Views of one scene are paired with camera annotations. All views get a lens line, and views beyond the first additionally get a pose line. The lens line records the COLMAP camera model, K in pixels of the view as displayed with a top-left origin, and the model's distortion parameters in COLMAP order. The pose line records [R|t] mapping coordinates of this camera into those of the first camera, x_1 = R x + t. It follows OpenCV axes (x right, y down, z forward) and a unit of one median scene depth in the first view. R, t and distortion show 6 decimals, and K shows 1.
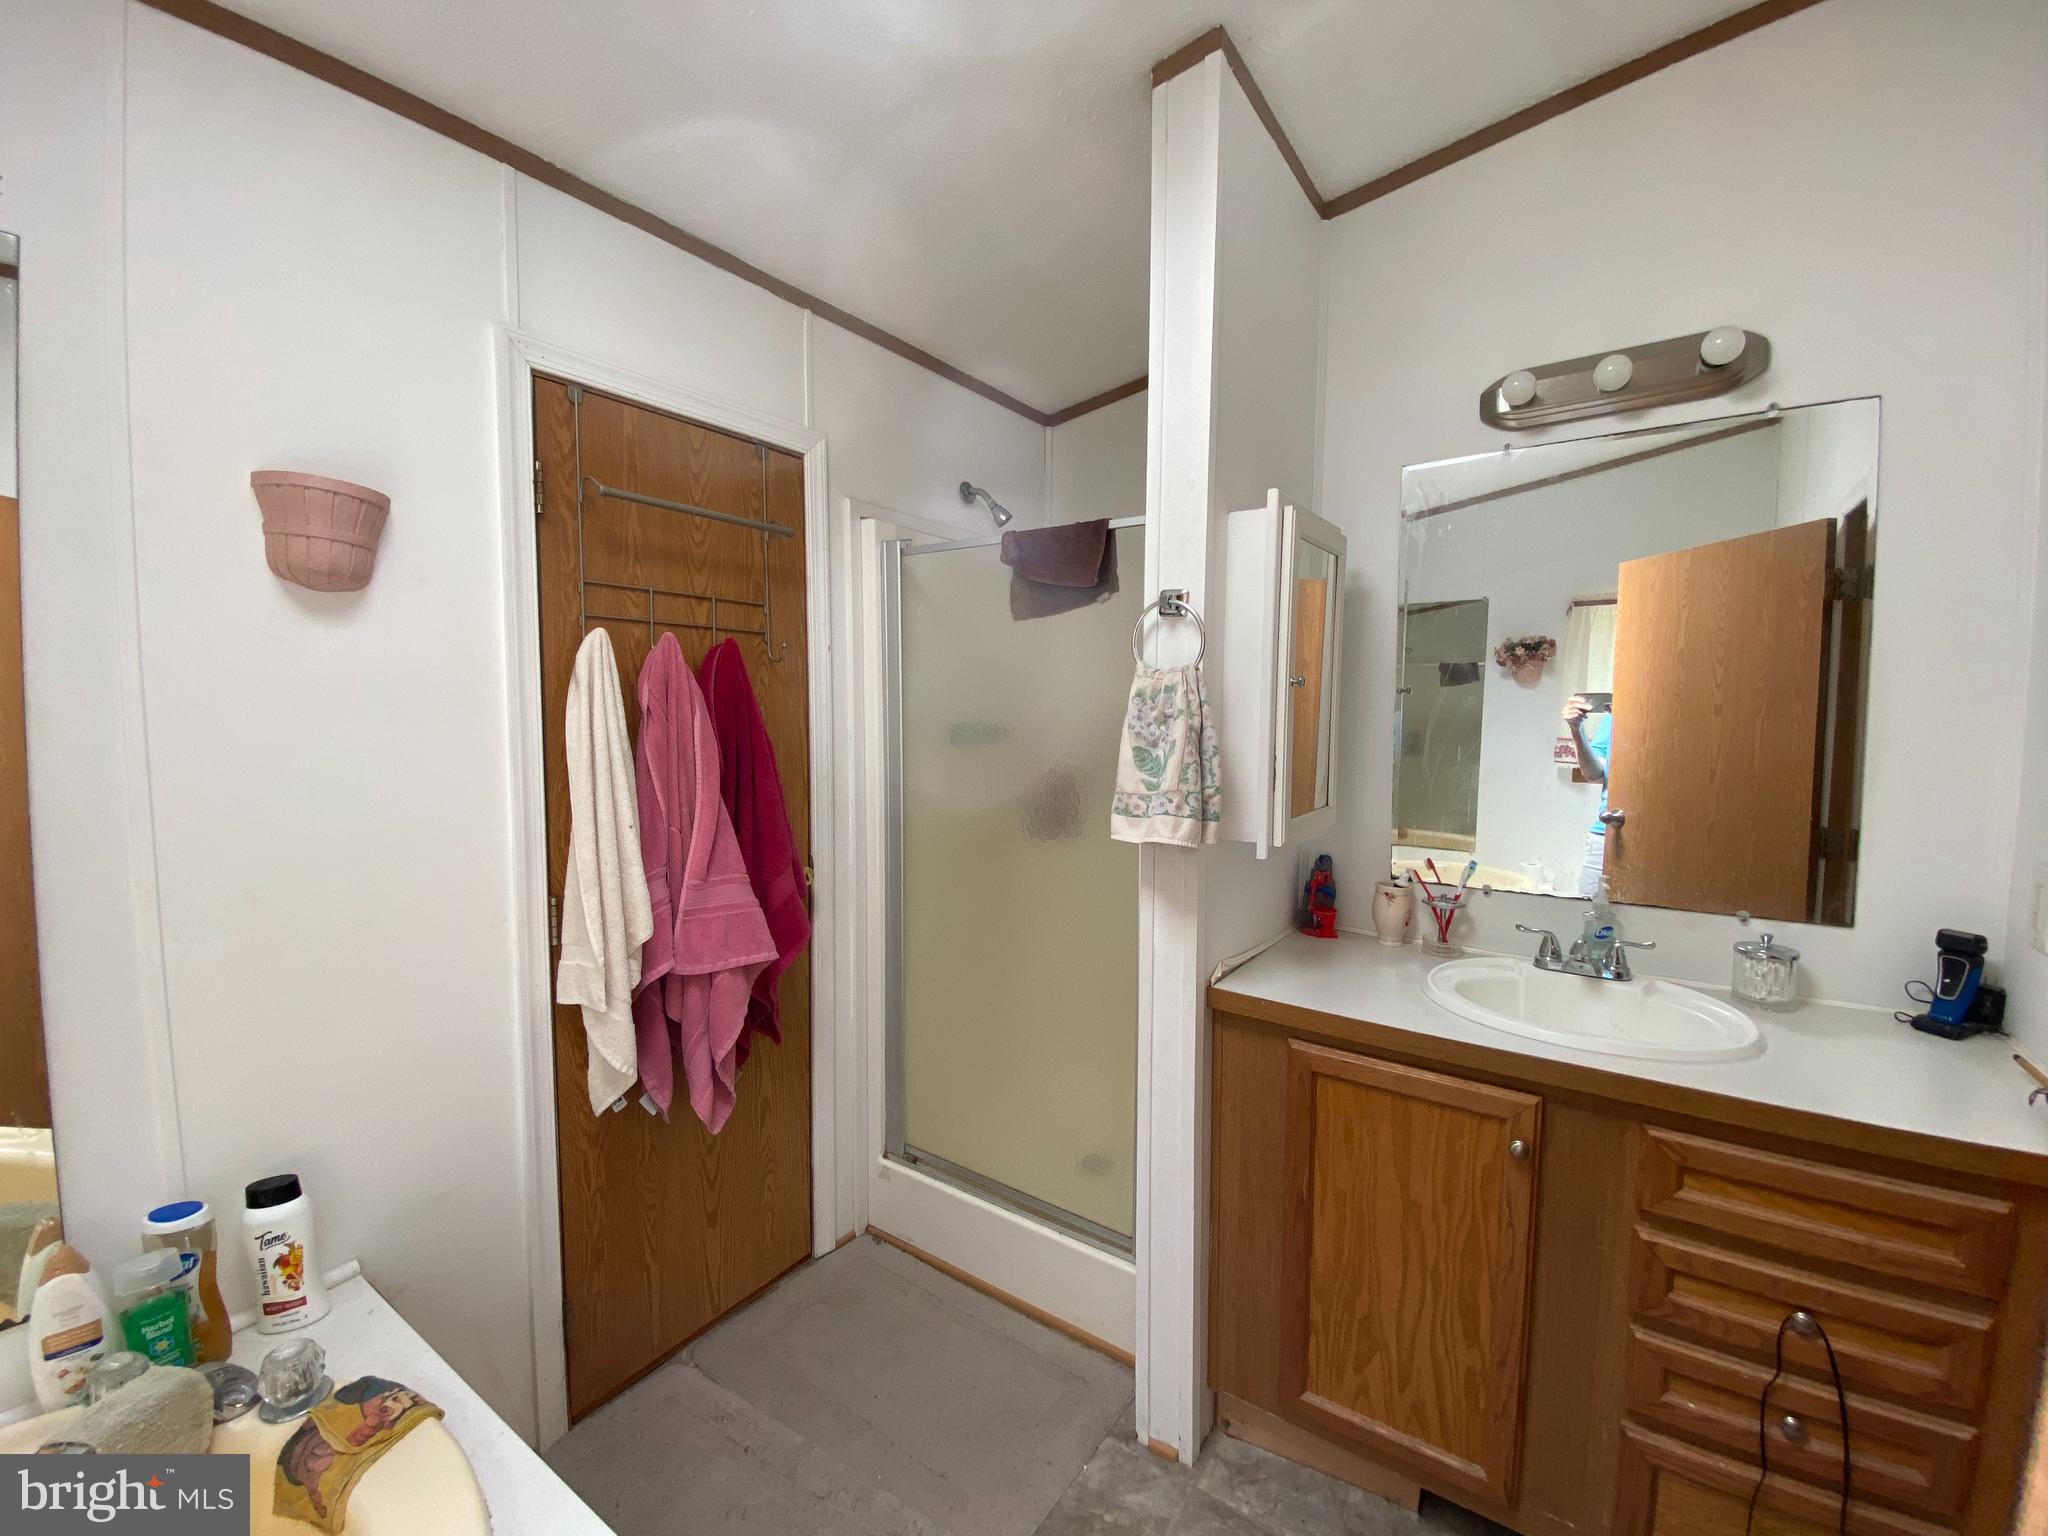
lens RADIAL K [[834.7, 0, 1024.0], [0, 834.7, 768.0], [0, 0, 1]] dist [-0.023377, -0.000263]
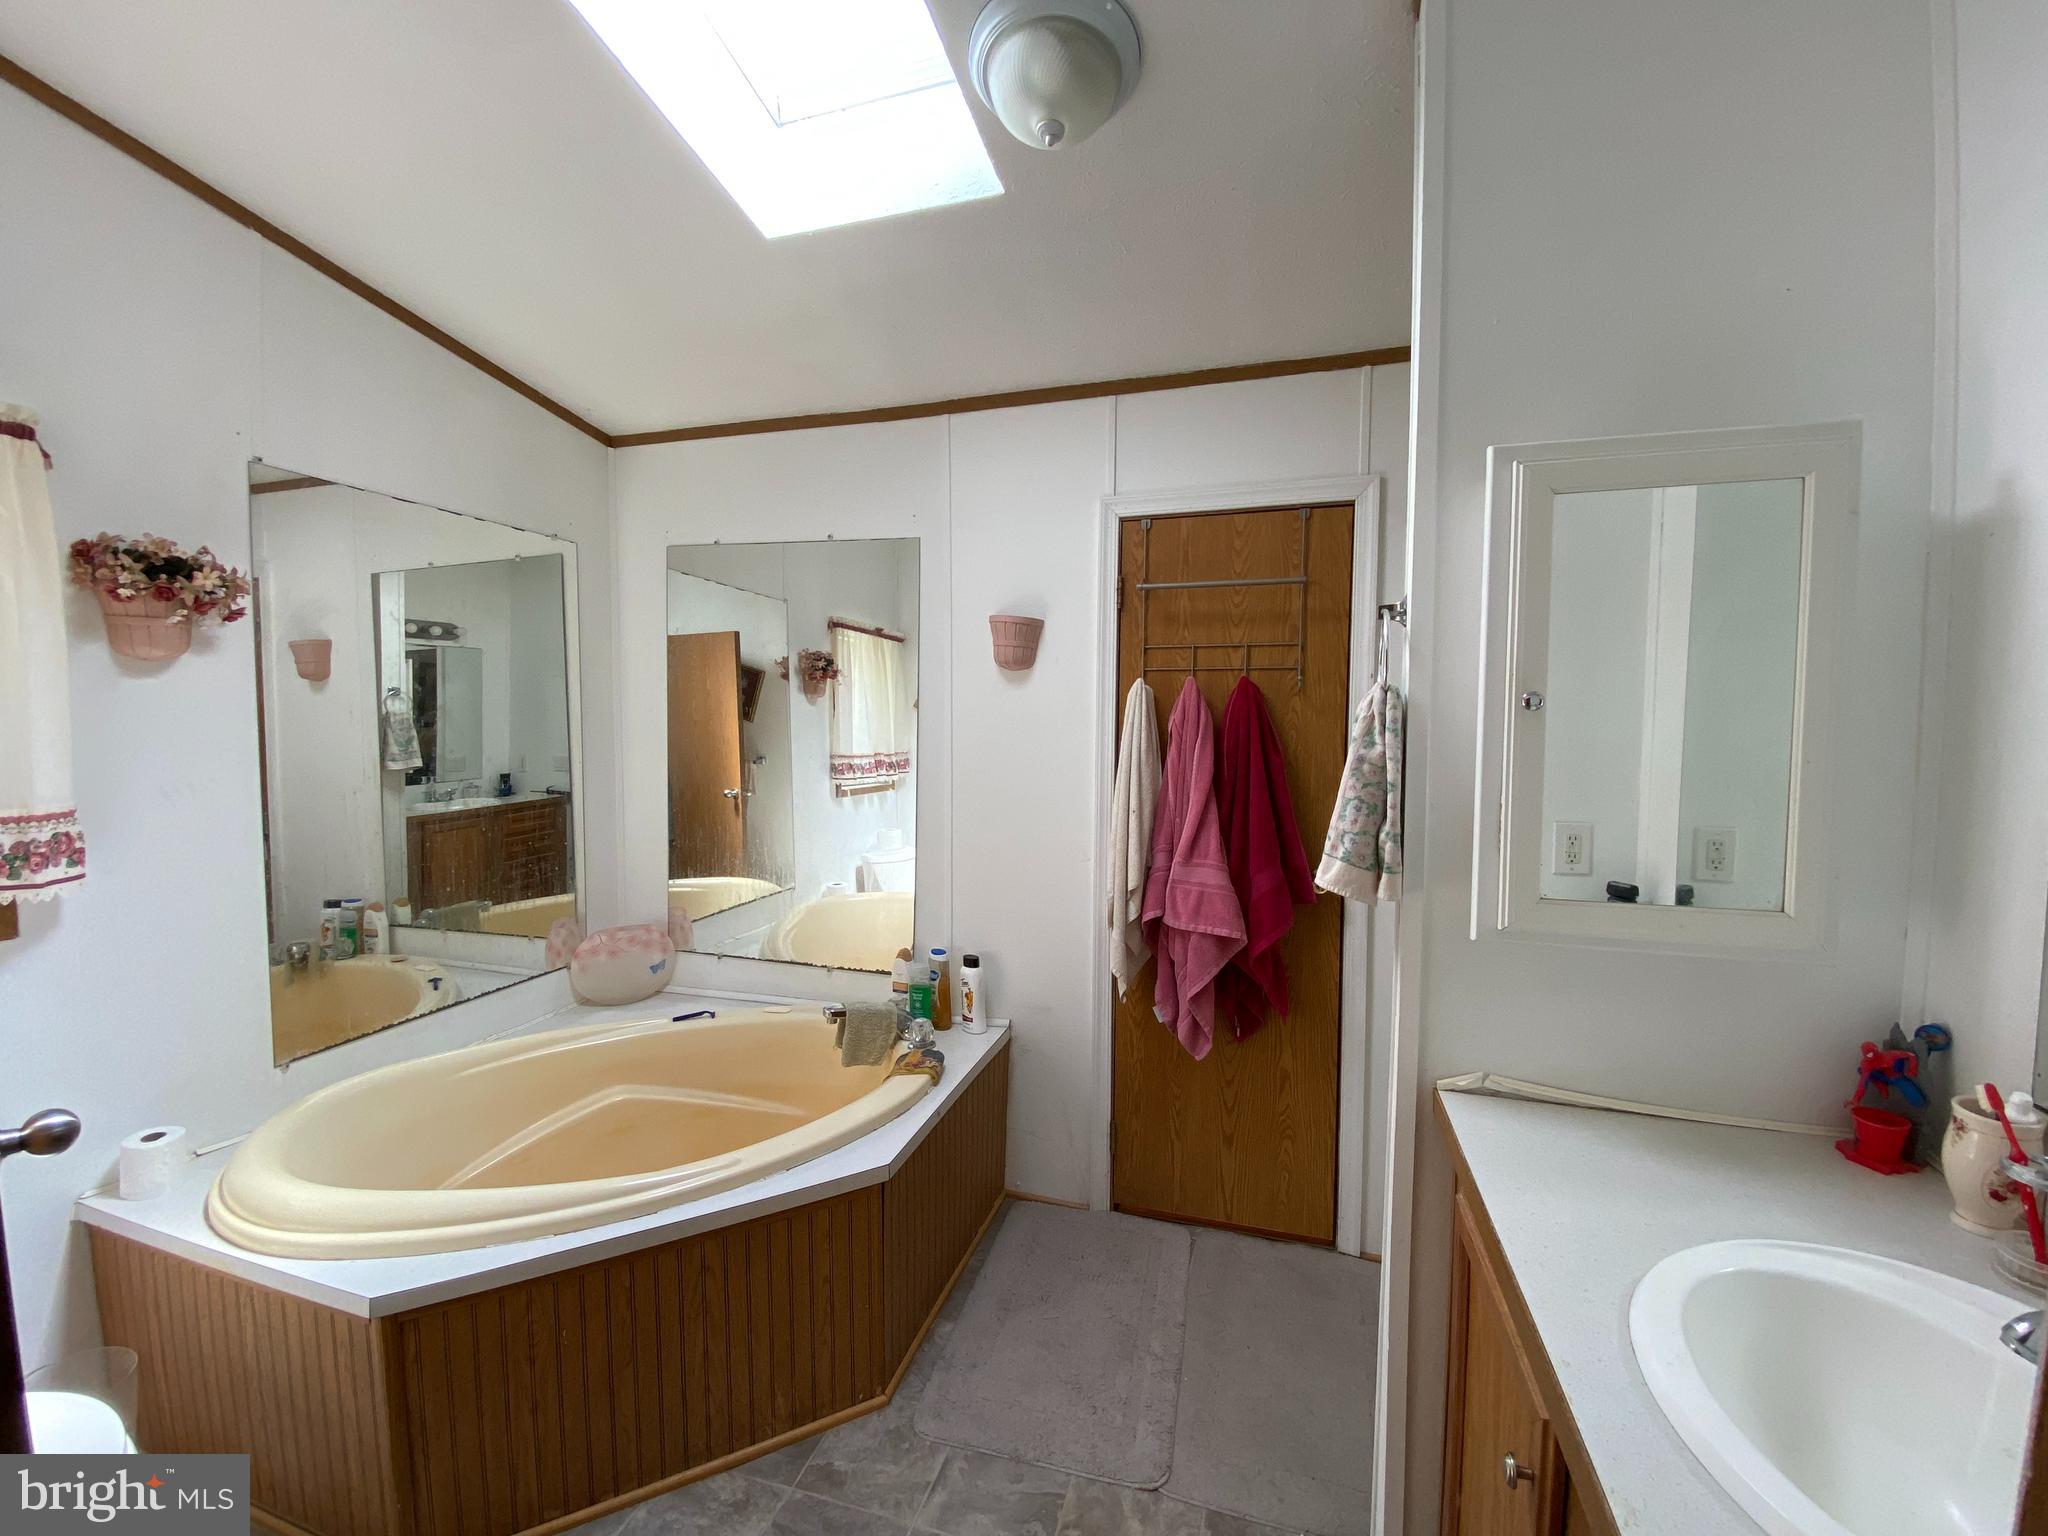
lens RADIAL K [[821.5, 0, 1023.3], [0, 821.5, 765.7], [0, 0, 1]] dist [0.002284, -0.012464]
pose [[0.291406, 0.048019, -0.955393, 0.794226], [-0.075101, 0.996805, 0.027194, -0.033388], [0.953647, 0.063826, 0.294081, 0.348820]]
